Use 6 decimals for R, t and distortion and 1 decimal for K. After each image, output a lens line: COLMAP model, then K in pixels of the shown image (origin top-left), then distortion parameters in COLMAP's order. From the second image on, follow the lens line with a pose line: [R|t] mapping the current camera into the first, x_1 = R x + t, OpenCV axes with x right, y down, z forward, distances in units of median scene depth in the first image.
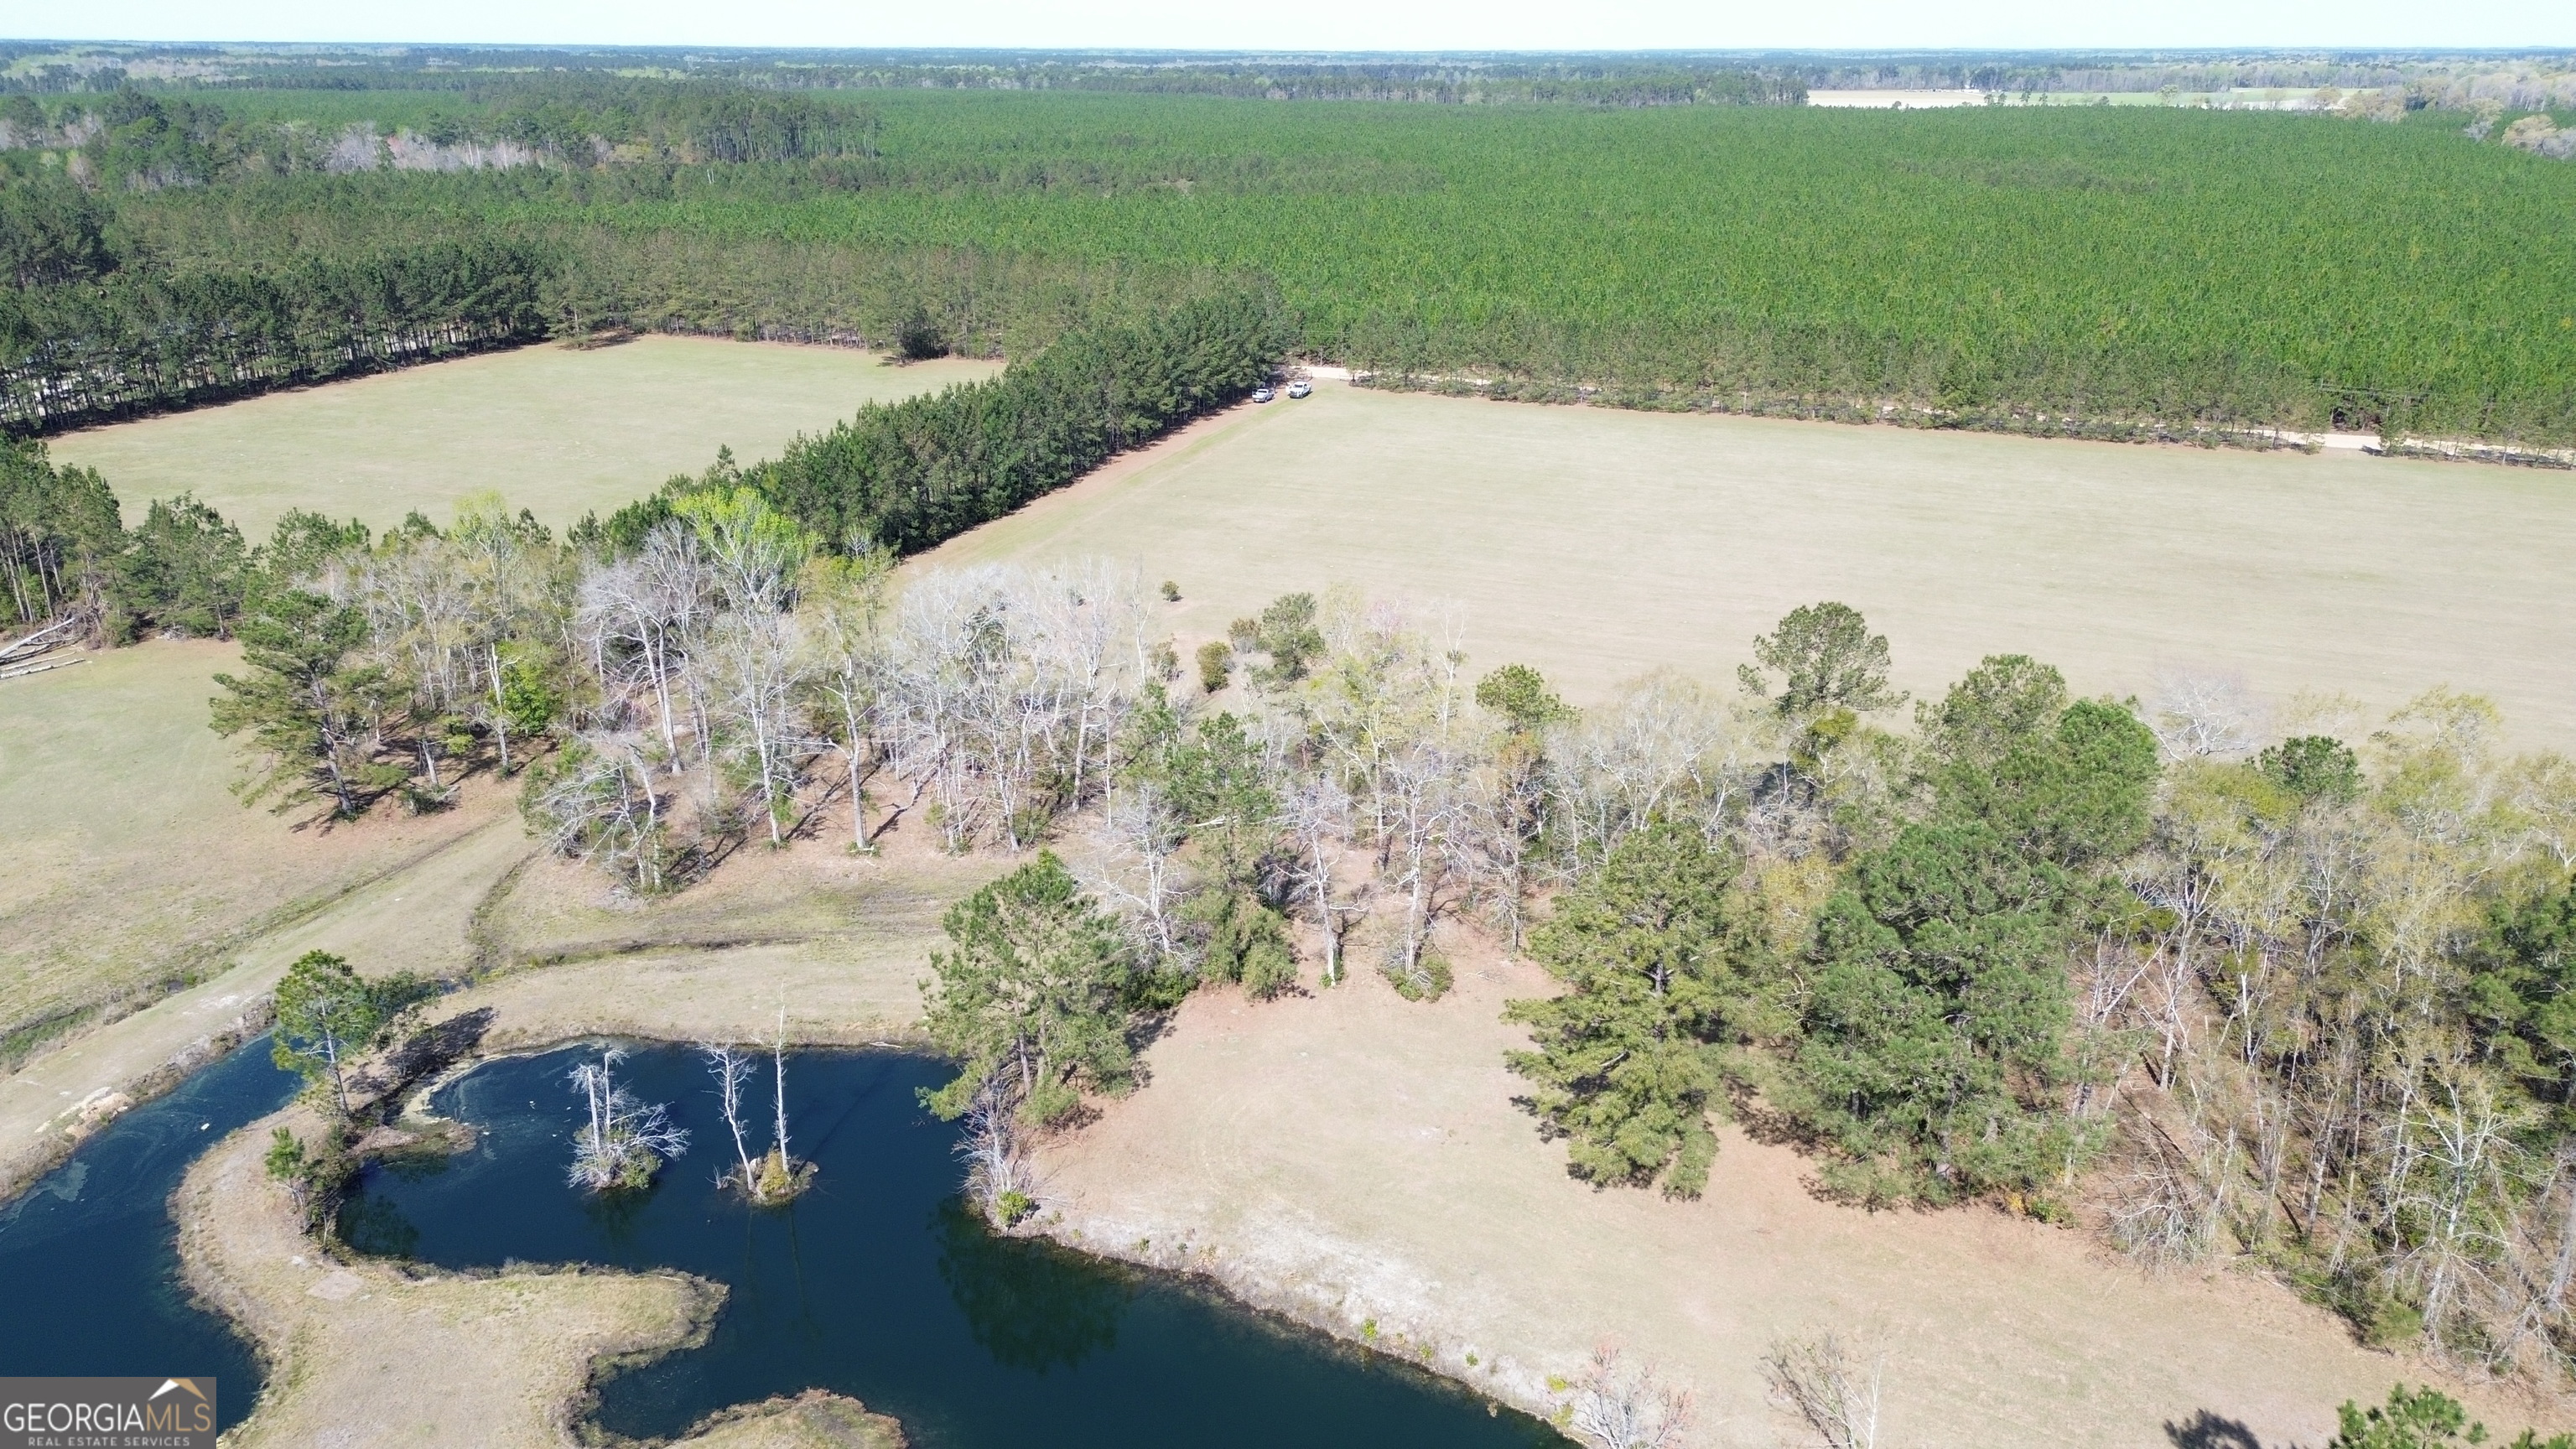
lens RADIAL K [[1826.1, 0, 1294.6], [0, 1826.1, 731.7], [0, 0, 1]] dist [0.070648, -0.064390]
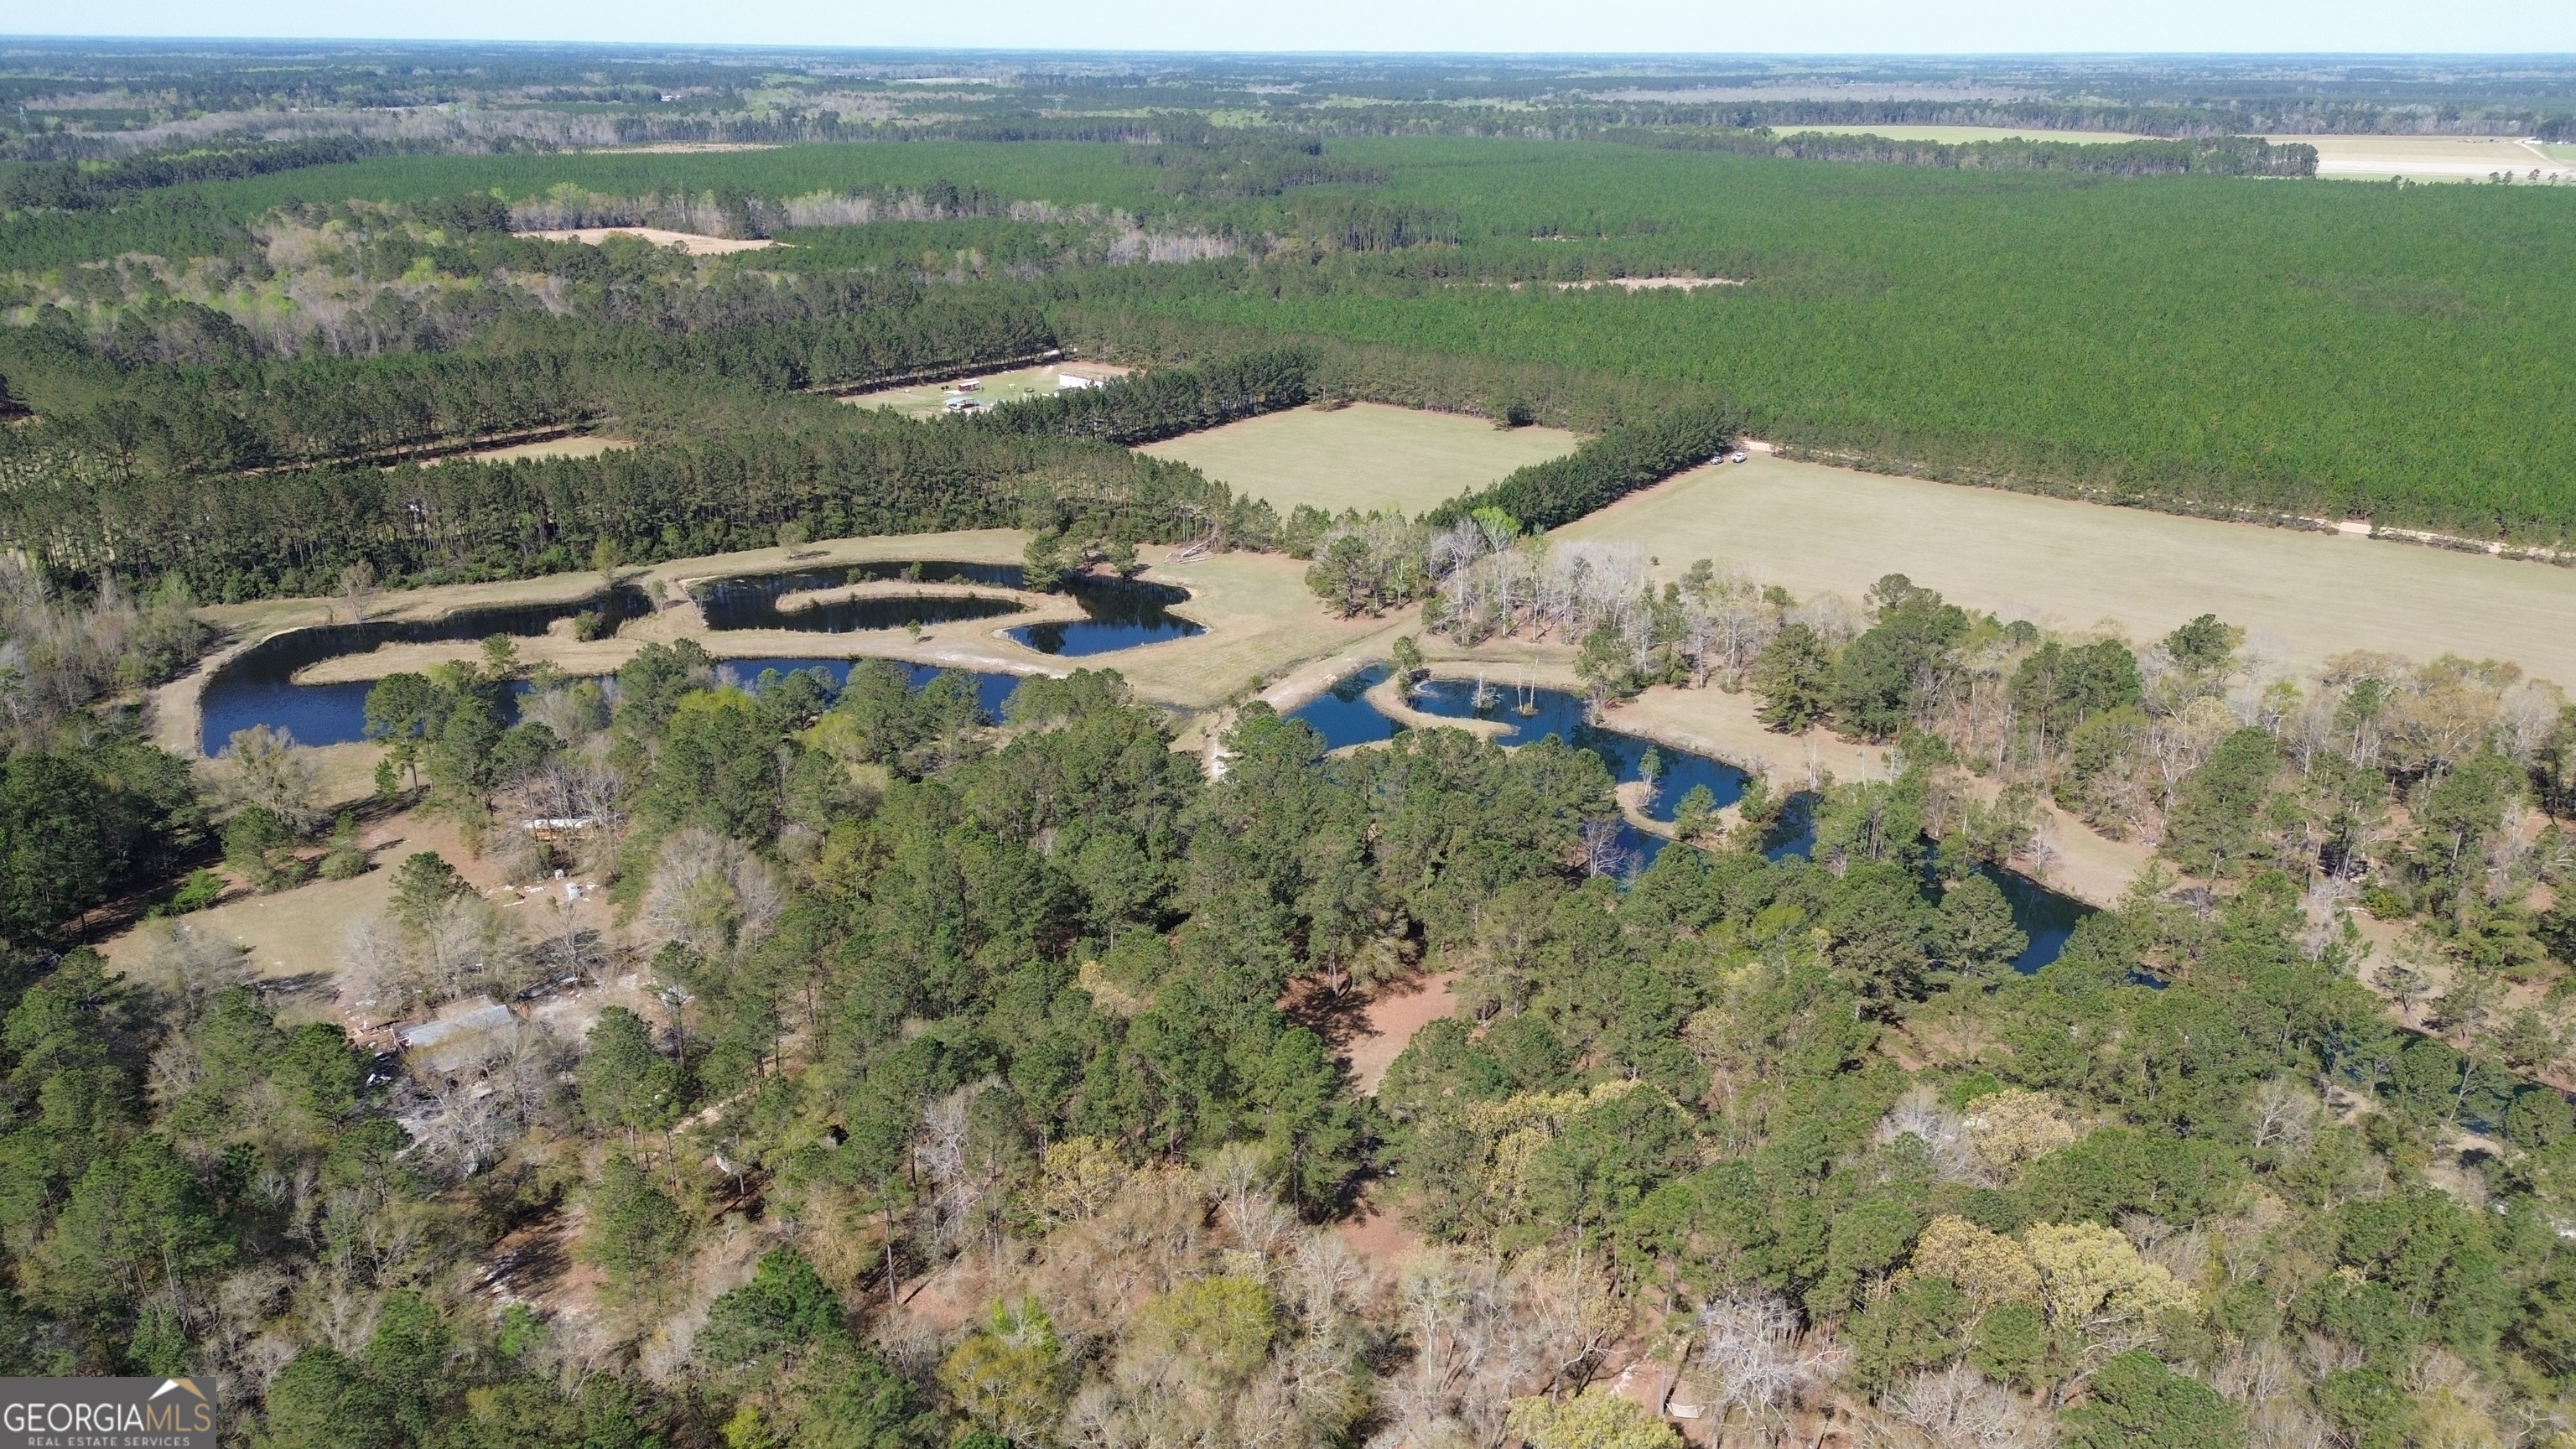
lens RADIAL K [[1826.1, 0, 1285.4], [0, 1826.1, 733.6], [0, 0, 1]] dist [0.070648, -0.064390]
pose [[0.964227, 0.095003, -0.247469, 0.050977], [-0.094847, 0.995412, 0.012581, 0.107438], [0.247529, 0.011340, 0.968814, -0.922443]]
